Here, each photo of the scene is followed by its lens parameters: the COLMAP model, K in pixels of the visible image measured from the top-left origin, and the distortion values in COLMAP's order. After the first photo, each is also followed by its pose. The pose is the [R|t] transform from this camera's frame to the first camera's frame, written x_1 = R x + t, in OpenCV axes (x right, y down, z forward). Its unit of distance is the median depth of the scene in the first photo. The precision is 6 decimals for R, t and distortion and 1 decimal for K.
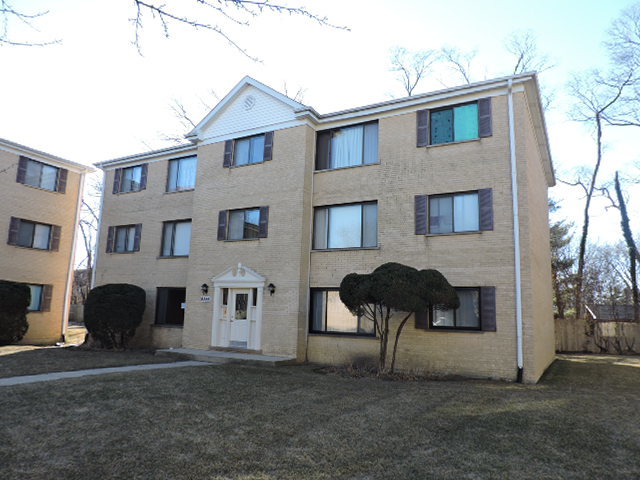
lens RADIAL K [[457.8, 0, 320.0], [0, 457.8, 240.0], [0, 0, 1]] dist [-0.020615, 0.002505]
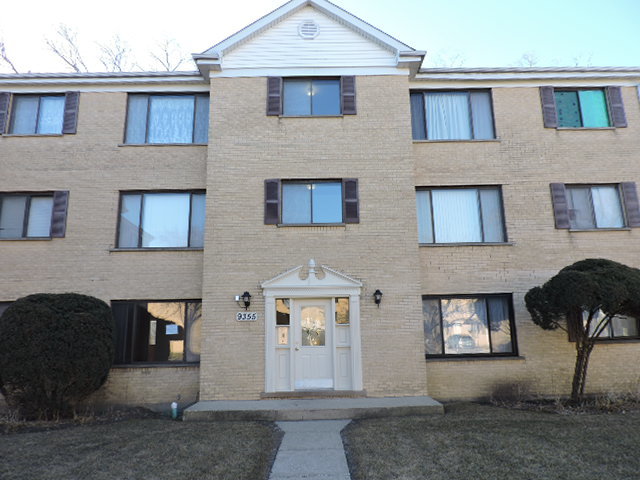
lens RADIAL K [[457.8, 0, 320.0], [0, 457.8, 240.0], [0, 0, 1]] dist [-0.020615, 0.002505]
pose [[0.867501, 0.052657, 0.494641, -0.511246], [-0.033796, 0.998323, -0.047005, 0.054762], [-0.496287, 0.024060, 0.867825, 0.436765]]
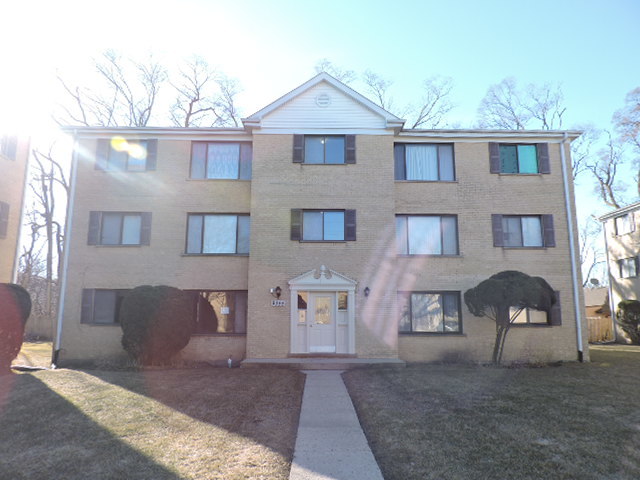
lens RADIAL K [[457.8, 0, 320.0], [0, 457.8, 240.0], [0, 0, 1]] dist [-0.020615, 0.002505]
pose [[0.867099, 0.054488, 0.495146, -0.686921], [-0.056117, 0.998357, -0.011592, 0.008562], [-0.494965, -0.017734, 0.868732, 0.169641]]
